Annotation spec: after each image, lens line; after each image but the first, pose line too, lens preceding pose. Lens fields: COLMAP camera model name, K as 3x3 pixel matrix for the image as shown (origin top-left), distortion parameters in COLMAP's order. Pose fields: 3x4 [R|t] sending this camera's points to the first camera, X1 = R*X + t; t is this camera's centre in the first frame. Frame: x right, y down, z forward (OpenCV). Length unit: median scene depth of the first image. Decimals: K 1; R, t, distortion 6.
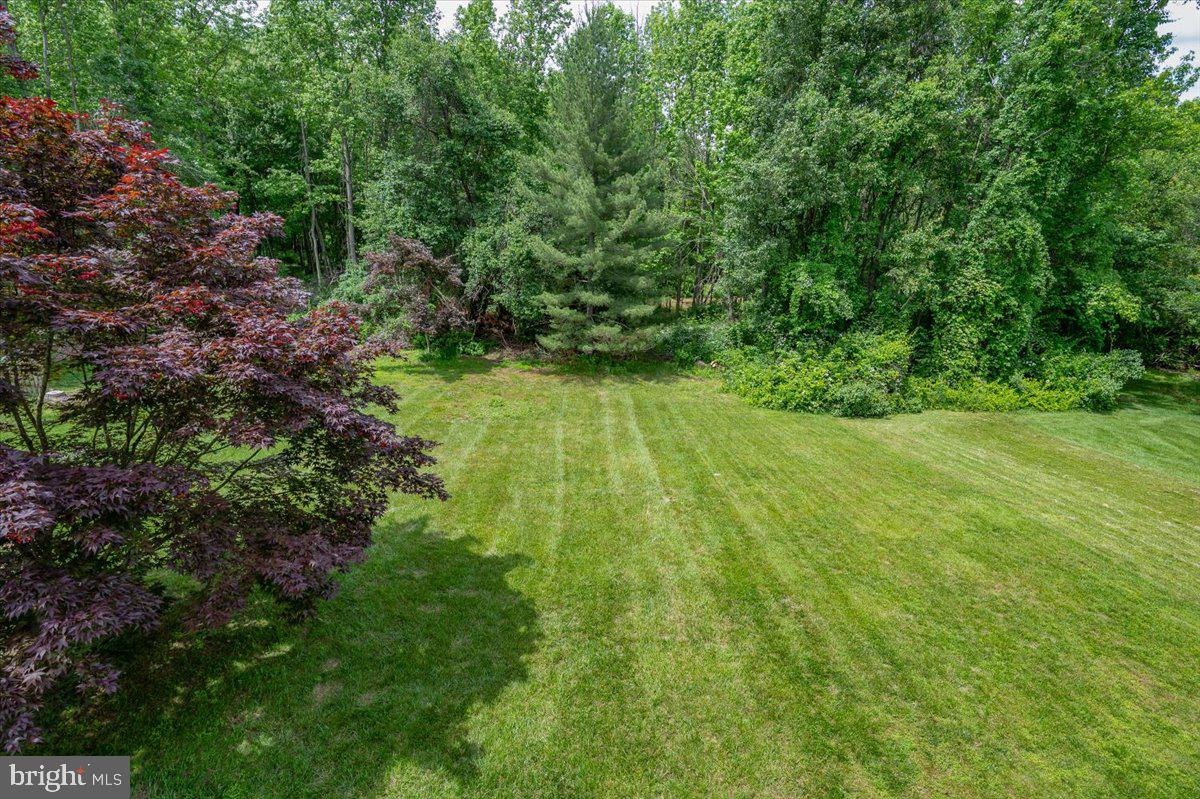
lens RADIAL K [[538.6, 0, 600.0], [0, 538.6, 399.5], [0, 0, 1]] dist [0.000881, 0.000337]
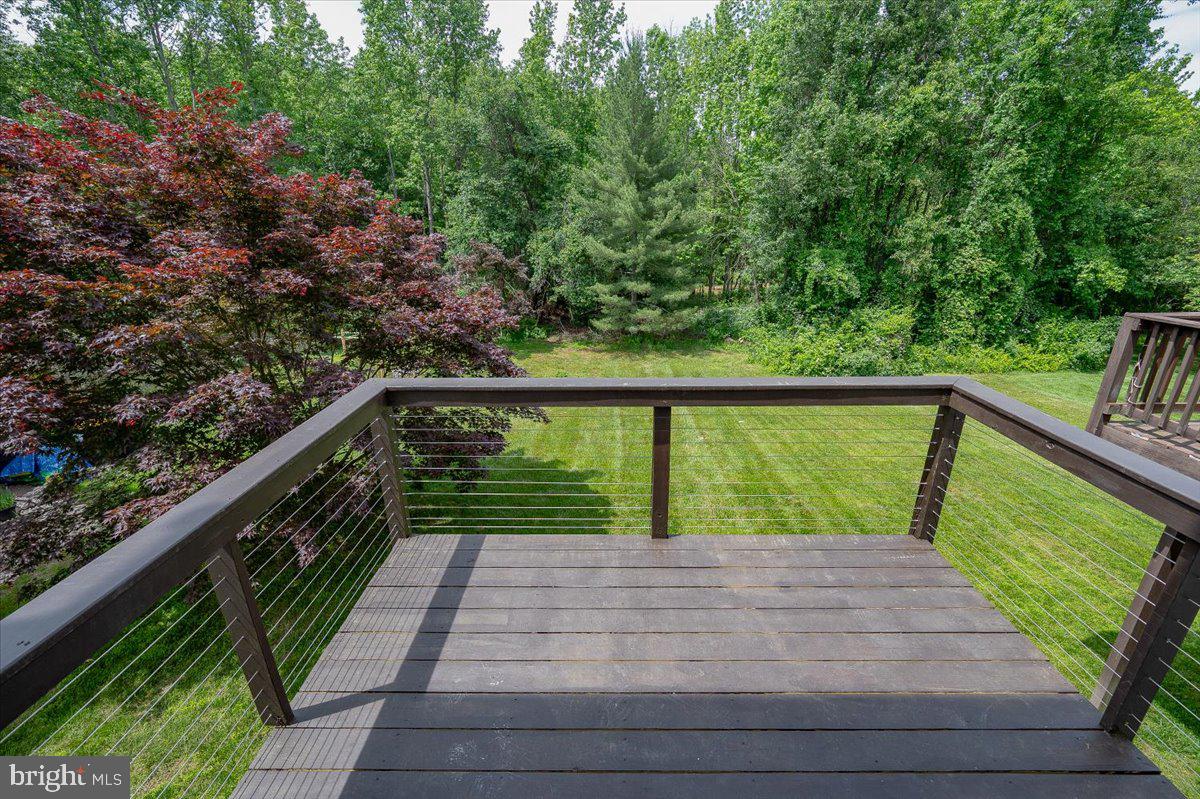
lens RADIAL K [[486.8, 0, 600.0], [0, 486.8, 399.5], [0, 0, 1]] dist [-0.000855, -0.000242]
pose [[0.996441, -0.016570, -0.082648, -0.011126], [0.019477, 0.999215, 0.034492, 0.024891], [0.082012, -0.035979, 0.995982, -0.099789]]
